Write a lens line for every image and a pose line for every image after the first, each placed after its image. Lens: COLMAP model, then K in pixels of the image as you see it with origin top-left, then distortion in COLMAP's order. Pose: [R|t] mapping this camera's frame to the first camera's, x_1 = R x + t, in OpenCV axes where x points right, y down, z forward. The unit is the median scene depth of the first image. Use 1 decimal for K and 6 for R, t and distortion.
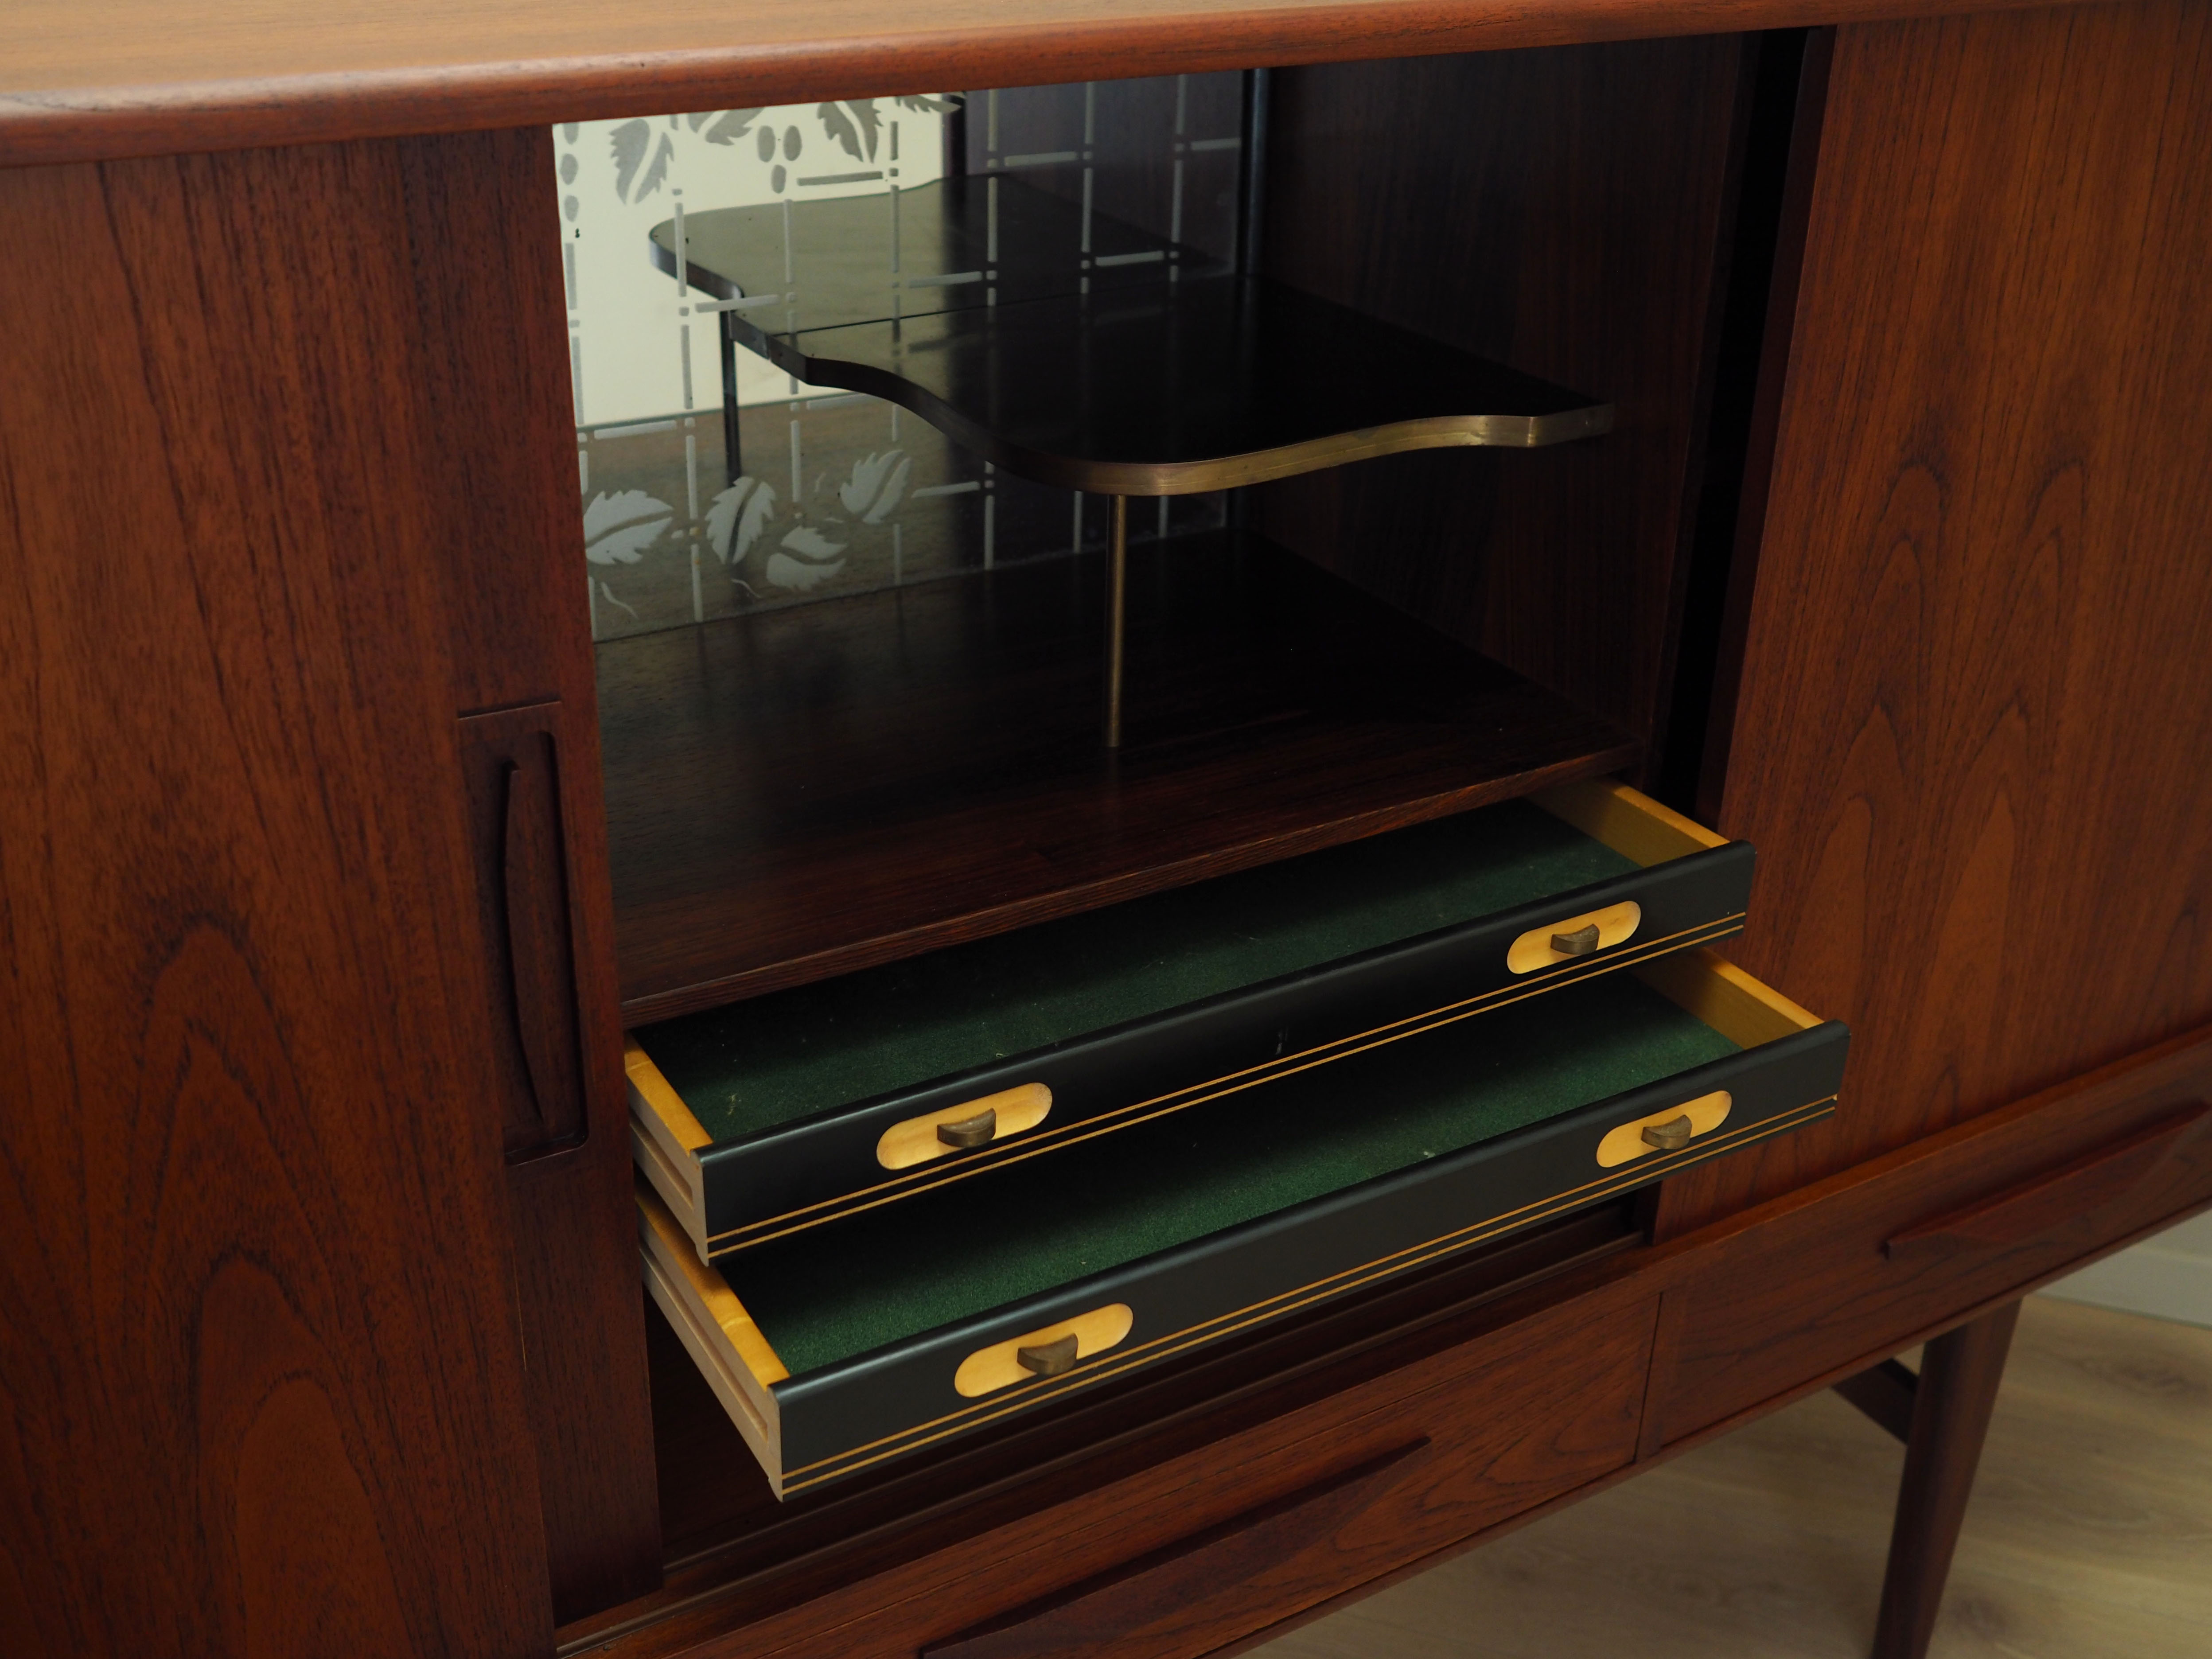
lens RADIAL K [[2315.8, 0, 1102.1], [0, 2315.8, 795.6], [0, 0, 1]] dist [-0.017961, 0.002551]
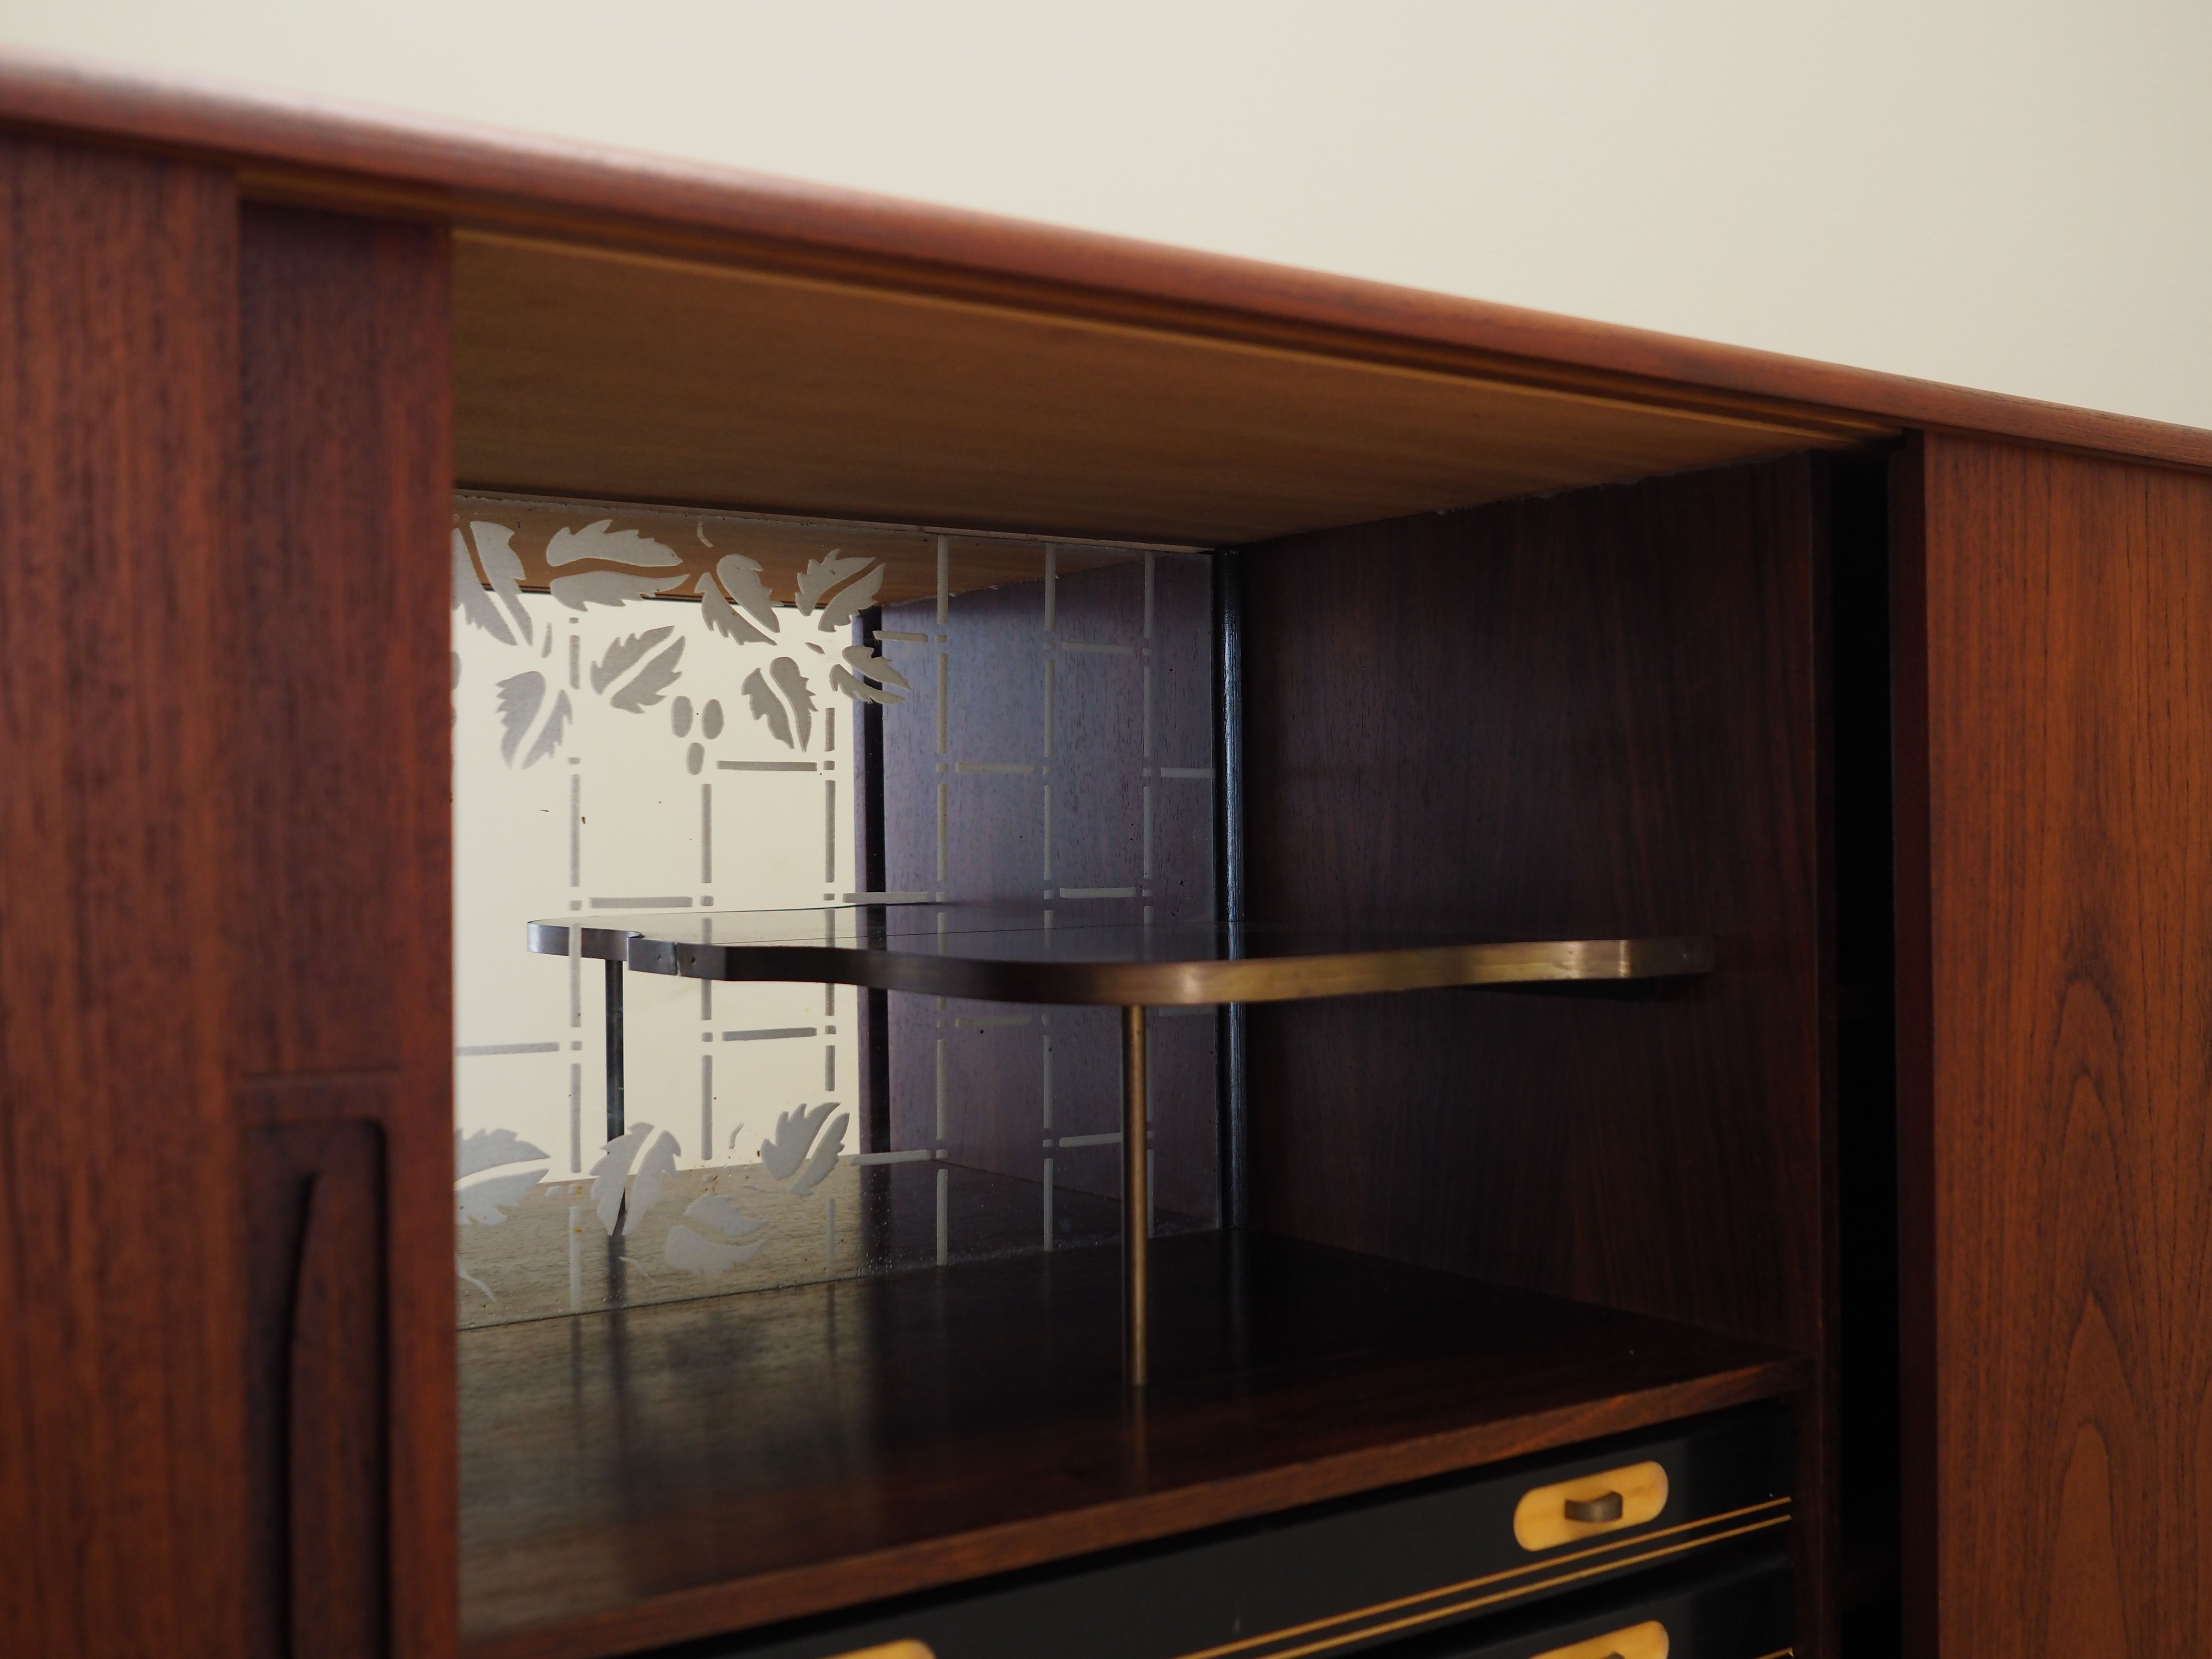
lens RADIAL K [[2306.7, 0, 1156.3], [0, 2306.7, 824.3], [0, 0, 1]] dist [-0.013812, 0.006944]
pose [[0.994977, -0.029968, 0.095515, -0.055451], [0.069088, 0.896045, -0.438556, 0.144232], [-0.072444, 0.442952, 0.893614, 0.252919]]
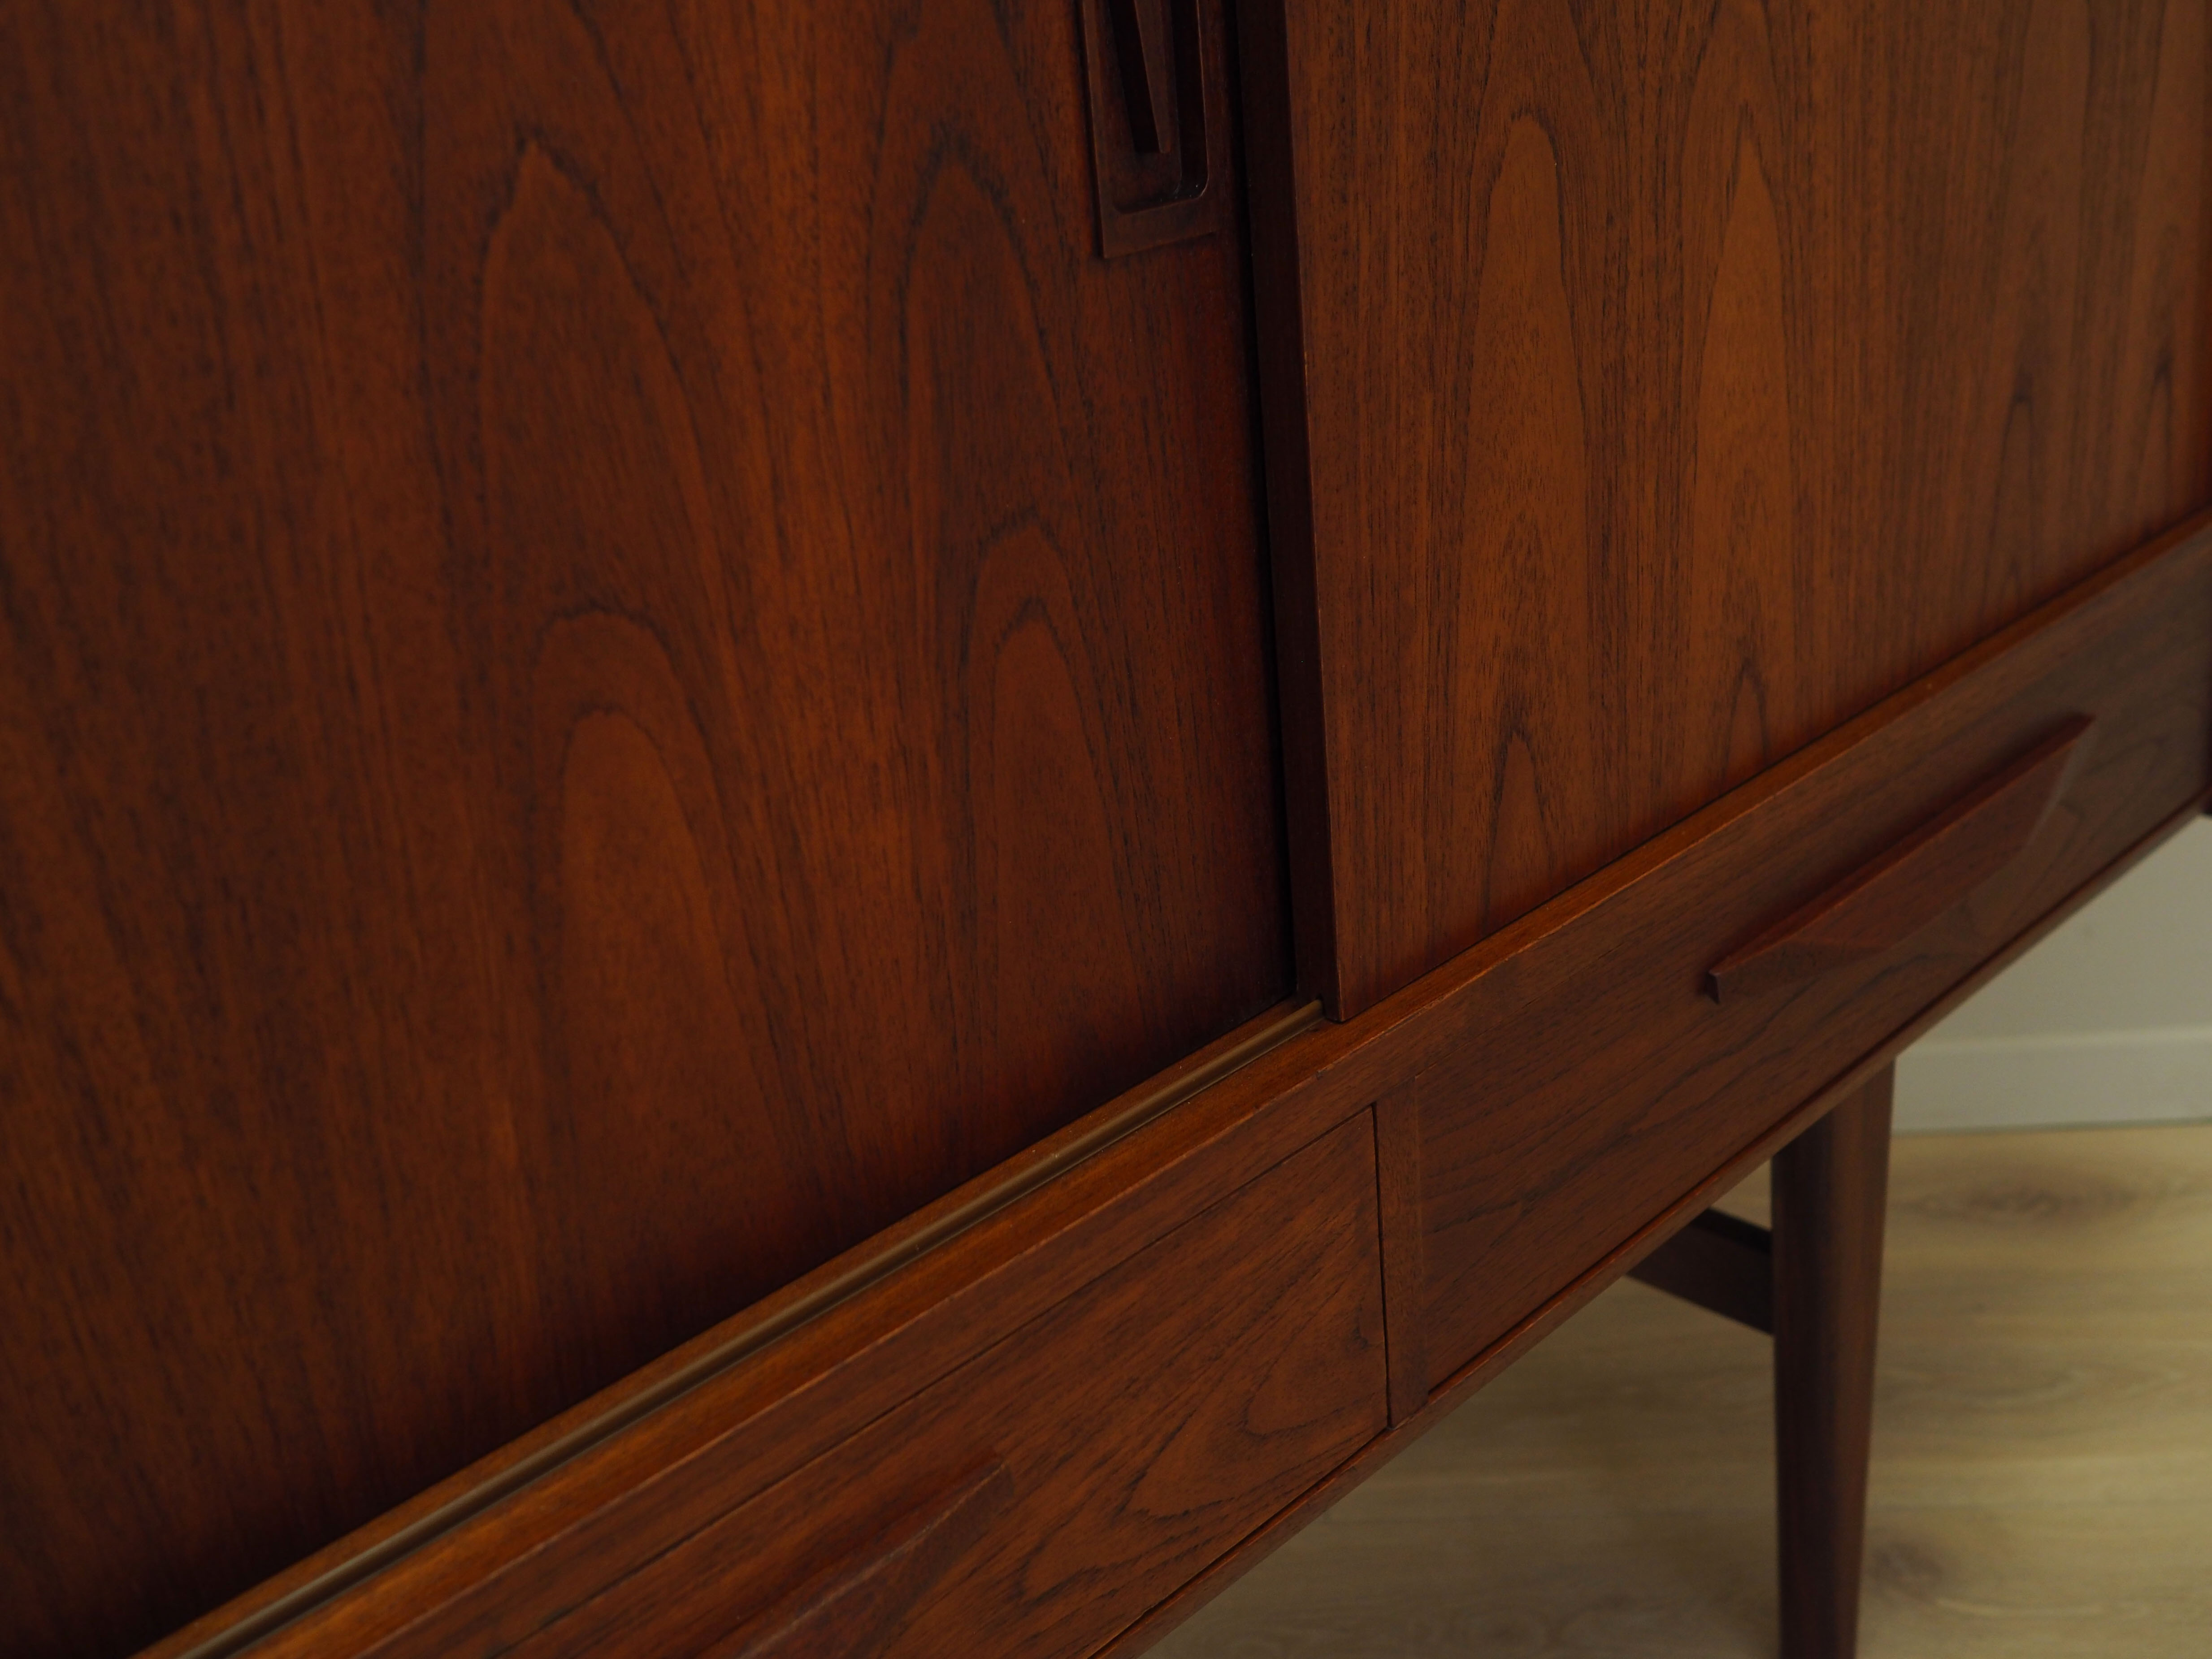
lens RADIAL K [[2356.7, 0, 1106.0], [0, 2356.7, 829.5], [0, 0, 1]] dist [-0.019281, 0.018735]
pose [[0.964961, -0.193925, 0.176756, 0.103722], [0.202848, 0.978629, -0.033720, 0.173312], [-0.166440, 0.068393, 0.983677, 0.501481]]
